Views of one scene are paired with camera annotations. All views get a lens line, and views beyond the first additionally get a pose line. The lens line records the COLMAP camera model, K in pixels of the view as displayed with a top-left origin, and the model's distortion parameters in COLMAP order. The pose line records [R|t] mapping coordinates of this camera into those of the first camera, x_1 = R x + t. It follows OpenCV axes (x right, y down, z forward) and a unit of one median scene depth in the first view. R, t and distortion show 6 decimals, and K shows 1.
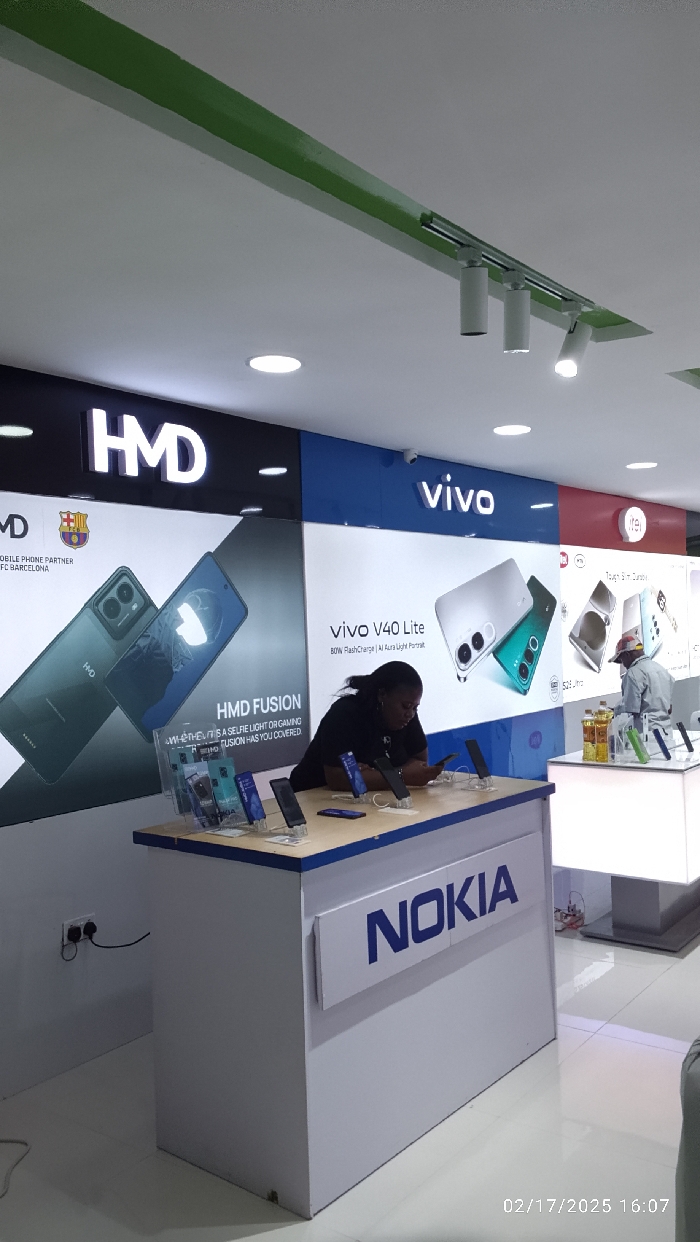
lens RADIAL K [[985.0, 0, 350.0], [0, 985.0, 621.0], [0, 0, 1]] dist [0.150915, -0.295764]
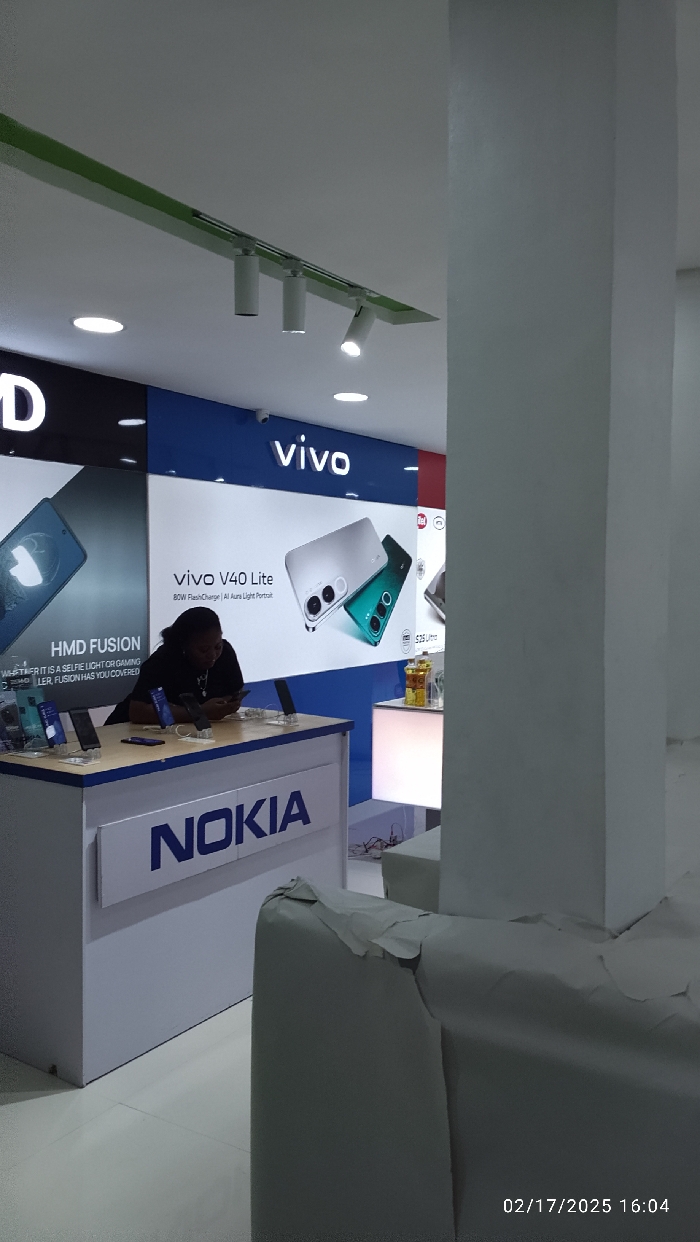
lens RADIAL K [[985.0, 0, 350.0], [0, 985.0, 621.0], [0, 0, 1]] dist [0.150915, -0.295764]
pose [[0.996295, 0.033435, 0.079232, 0.097880], [-0.037055, 0.998314, 0.044673, 0.001349], [-0.077604, -0.047444, 0.995855, -0.088823]]
